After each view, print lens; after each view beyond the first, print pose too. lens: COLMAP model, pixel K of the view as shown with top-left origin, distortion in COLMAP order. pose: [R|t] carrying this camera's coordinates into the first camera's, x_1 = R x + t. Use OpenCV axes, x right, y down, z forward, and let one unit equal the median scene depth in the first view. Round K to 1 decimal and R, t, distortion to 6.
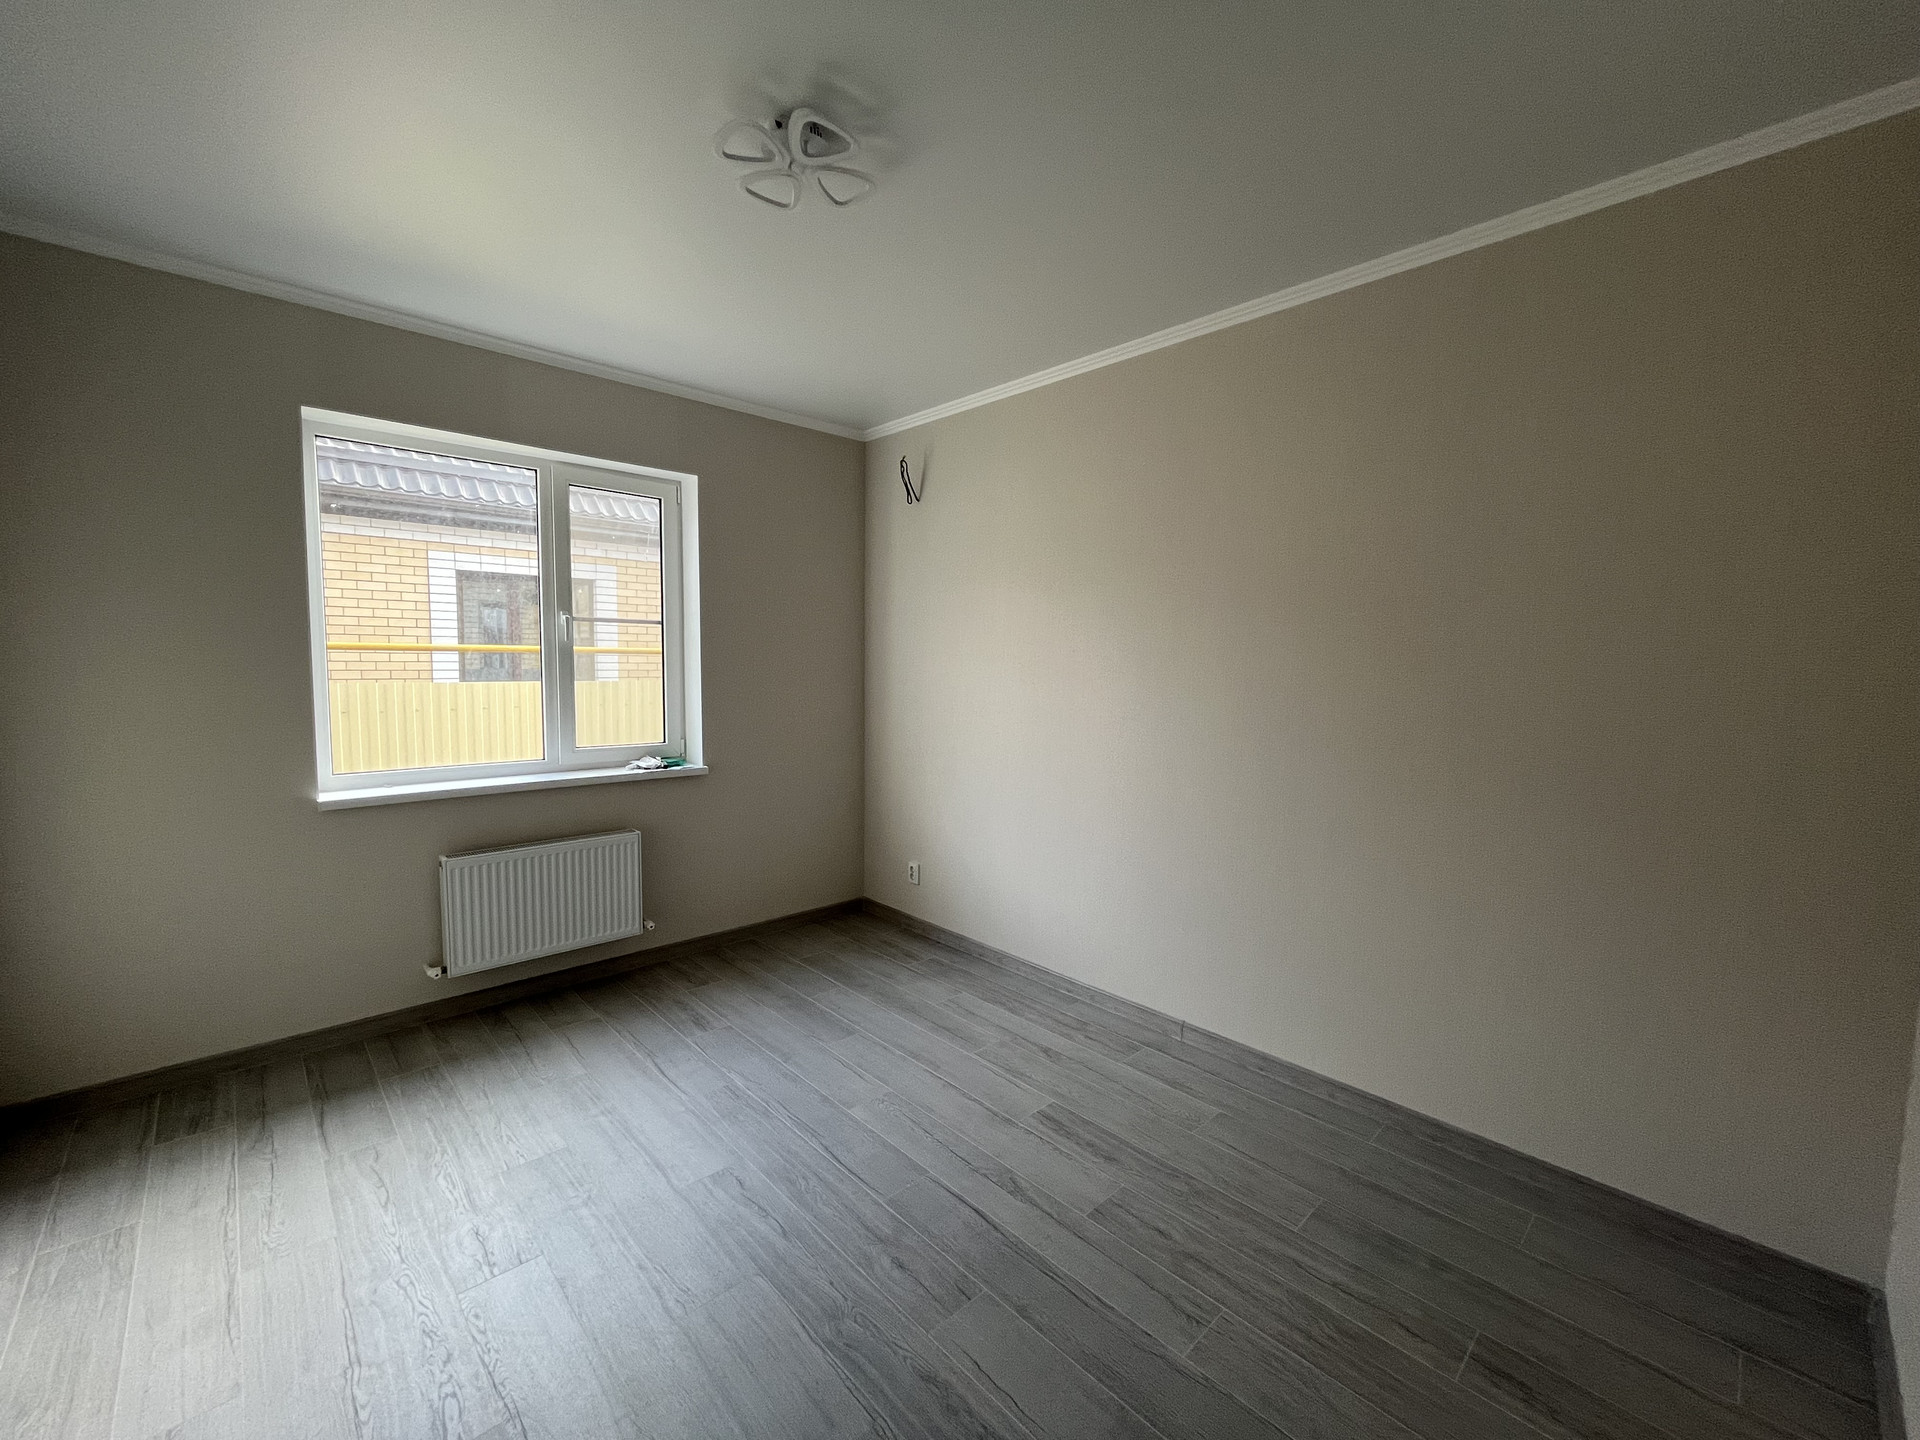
lens RADIAL K [[758.7, 0, 1003.0], [0, 758.7, 714.2], [0, 0, 1]] dist [-0.001877, -0.000954]
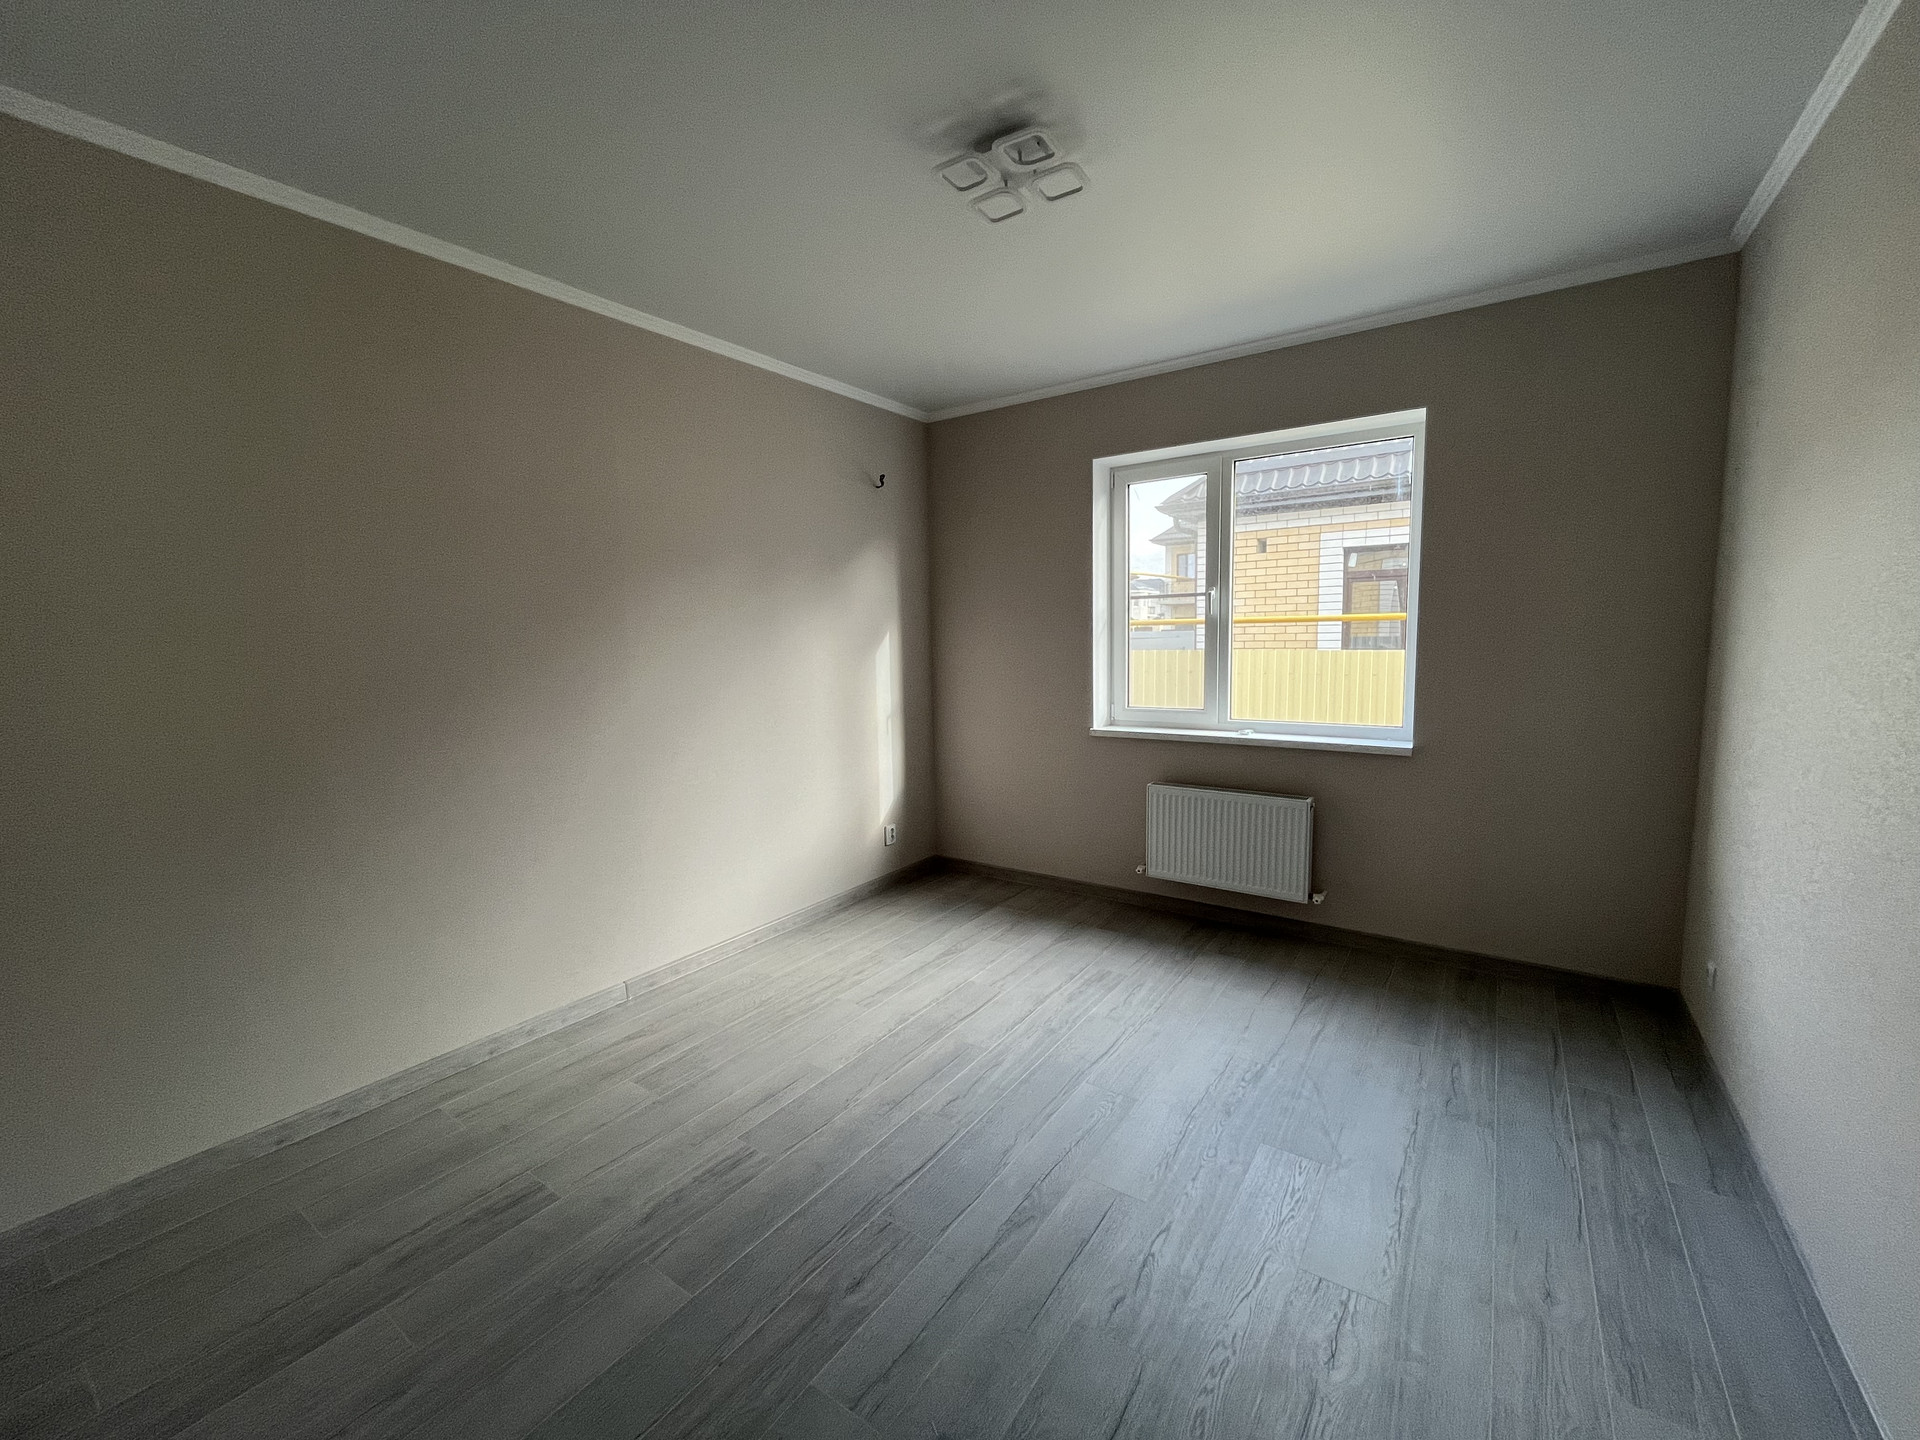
lens RADIAL K [[758.7, 0, 951.2], [0, 758.7, 730.2], [0, 0, 1]] dist [-0.001877, -0.000954]
pose [[0.204931, 0.106446, -0.972971, 0.307033], [-0.046167, 0.994014, 0.099024, -0.012599], [0.977687, 0.024626, 0.208619, 0.275050]]
